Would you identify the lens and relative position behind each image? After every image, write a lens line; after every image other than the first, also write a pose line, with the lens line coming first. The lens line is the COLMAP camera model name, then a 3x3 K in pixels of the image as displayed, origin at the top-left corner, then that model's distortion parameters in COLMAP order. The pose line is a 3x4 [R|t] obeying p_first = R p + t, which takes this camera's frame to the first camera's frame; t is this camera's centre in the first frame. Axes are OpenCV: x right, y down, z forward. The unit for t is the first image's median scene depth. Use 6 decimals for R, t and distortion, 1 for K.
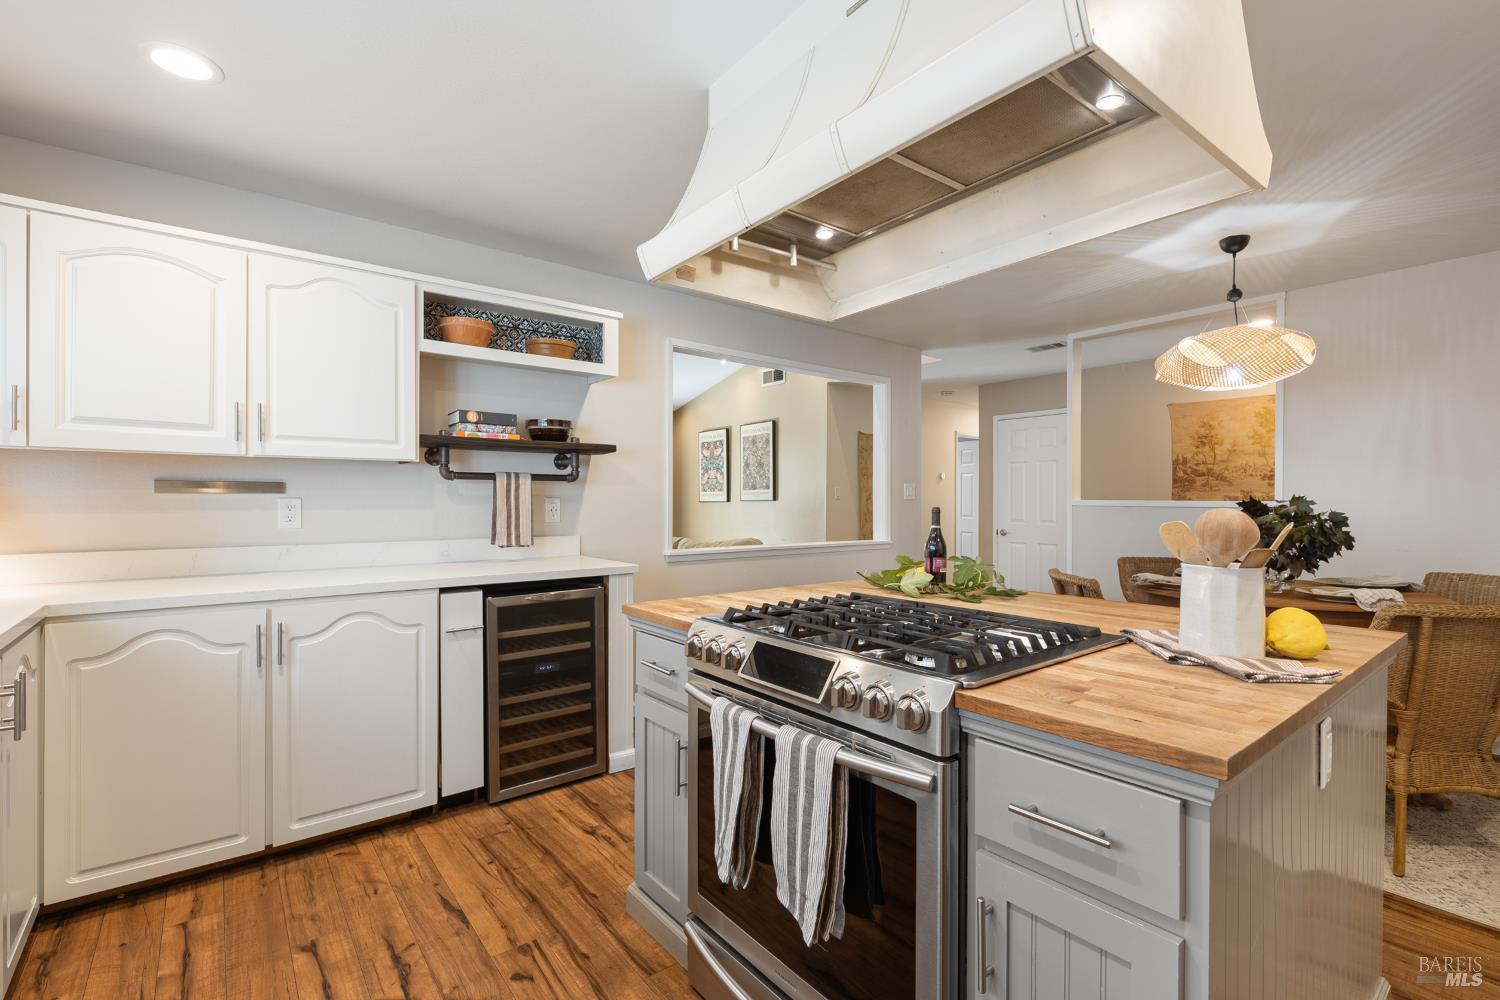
lens RADIAL K [[677.3, 0, 746.5], [0, 677.3, 503.3], [0, 0, 1]] dist [0.002701, -0.000218]
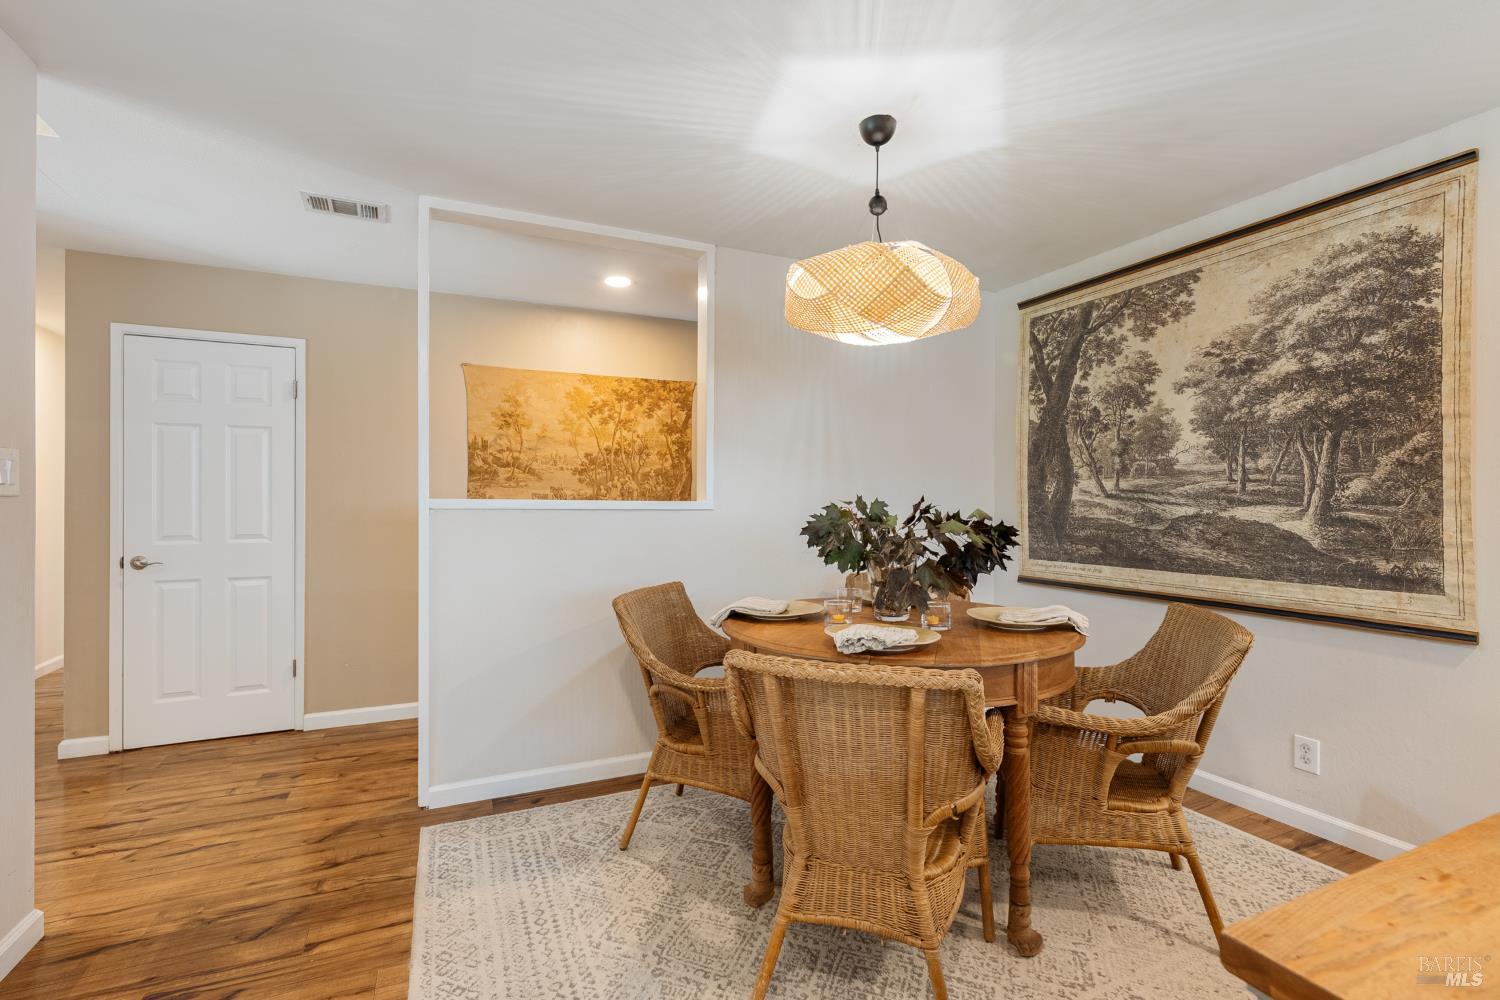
lens RADIAL K [[677.3, 0, 749.6], [0, 677.3, 500.9], [0, 0, 1]] dist [0.002701, -0.000218]
pose [[0.247719, -0.000023, 0.968832, 0.011072], [-0.001813, 0.999998, 0.000487, -0.003247], [-0.968830, -0.001877, 0.247719, 0.560385]]
